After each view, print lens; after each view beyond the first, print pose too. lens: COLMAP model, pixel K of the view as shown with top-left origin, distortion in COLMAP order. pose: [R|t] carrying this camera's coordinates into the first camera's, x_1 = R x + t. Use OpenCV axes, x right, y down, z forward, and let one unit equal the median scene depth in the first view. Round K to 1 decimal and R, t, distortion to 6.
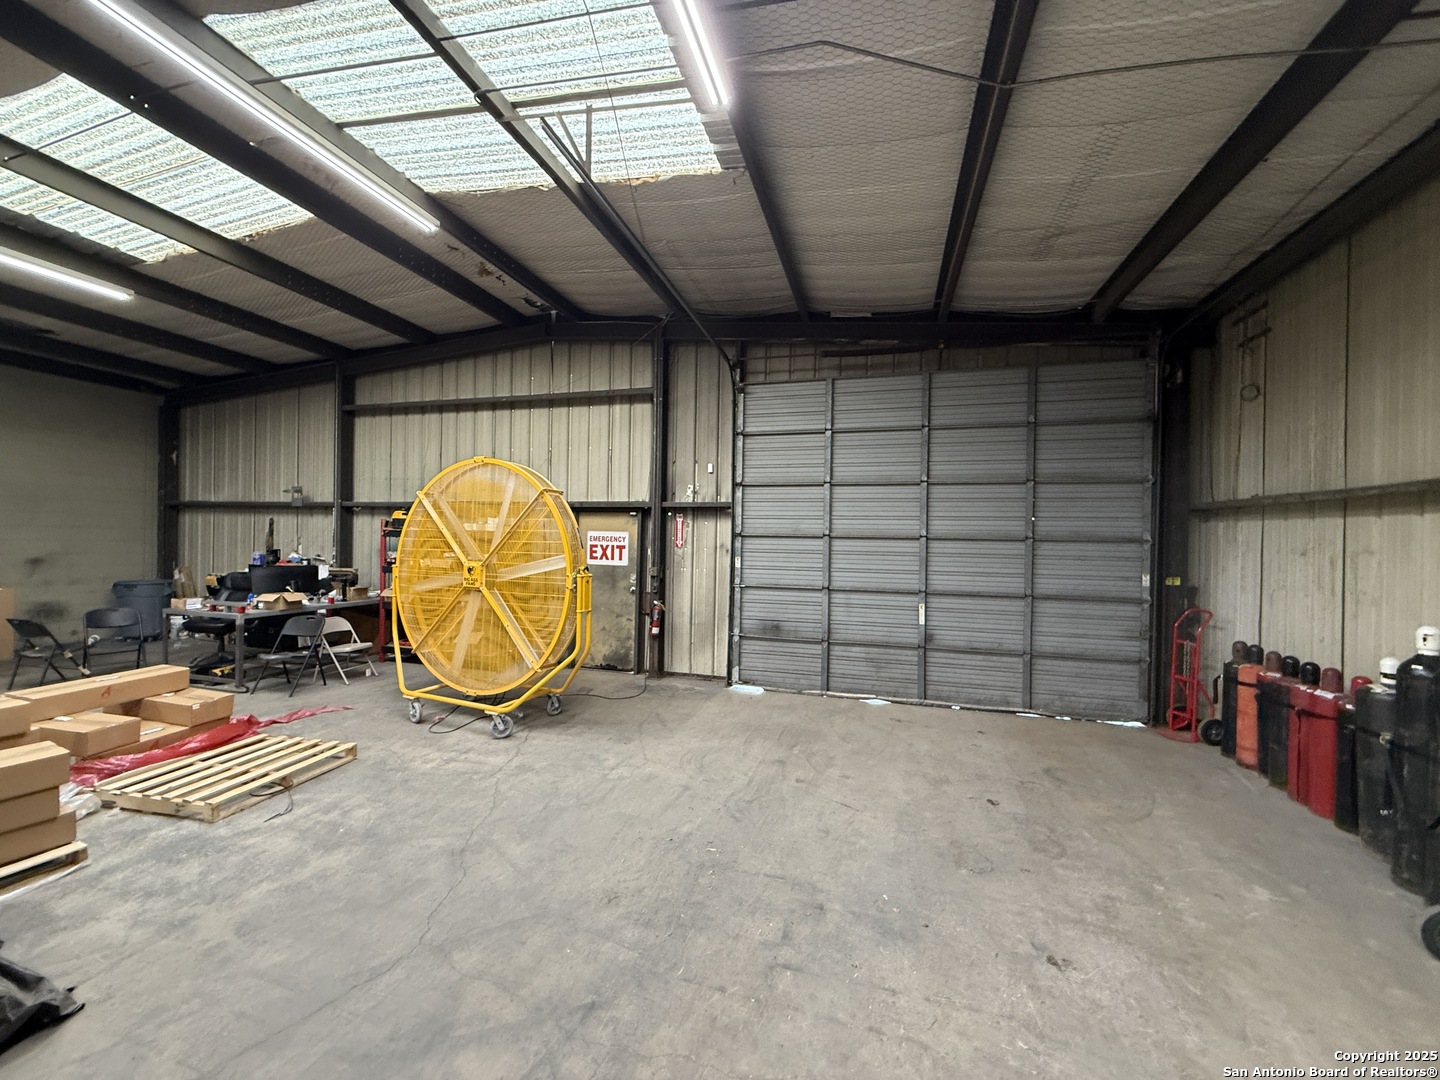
lens RADIAL K [[578.3, 0, 720.4], [0, 578.3, 540.8], [0, 0, 1]] dist [-0.000782, -0.000088]
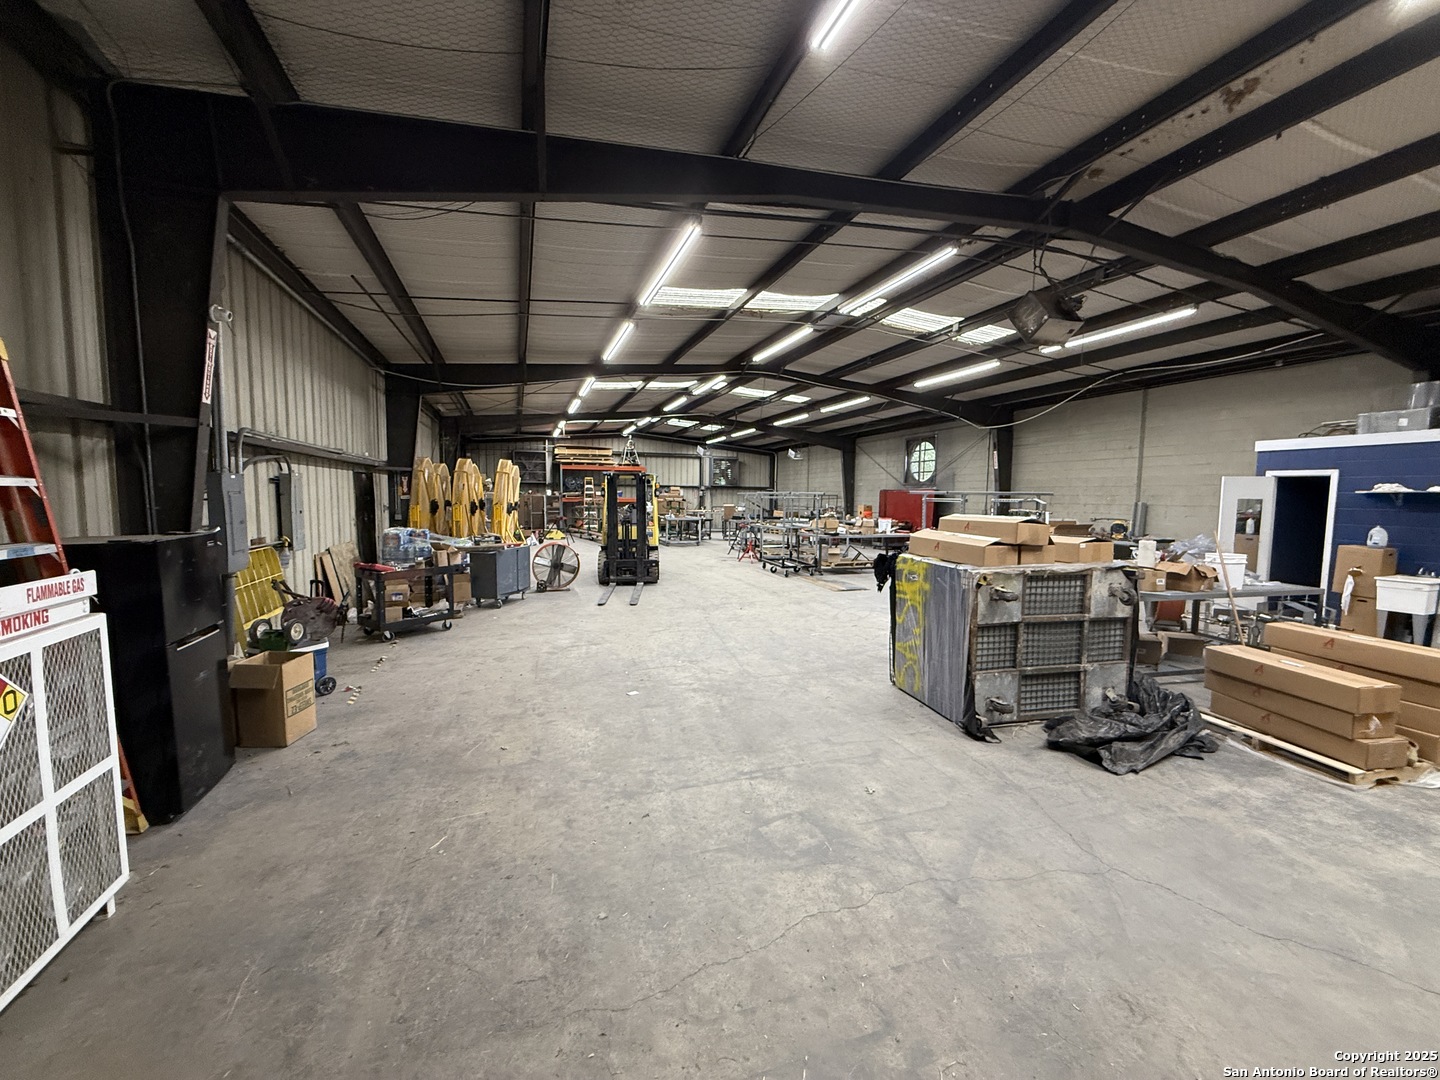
lens RADIAL K [[574.1, 0, 719.9], [0, 574.1, 540.3], [0, 0, 1]] dist [-0.001989, 0.000176]
pose [[-0.820851, 0.019061, -0.570824, 0.615500], [-0.026709, 0.997068, 0.071702, 0.021989], [0.570517, 0.074103, -0.817936, 1.261105]]
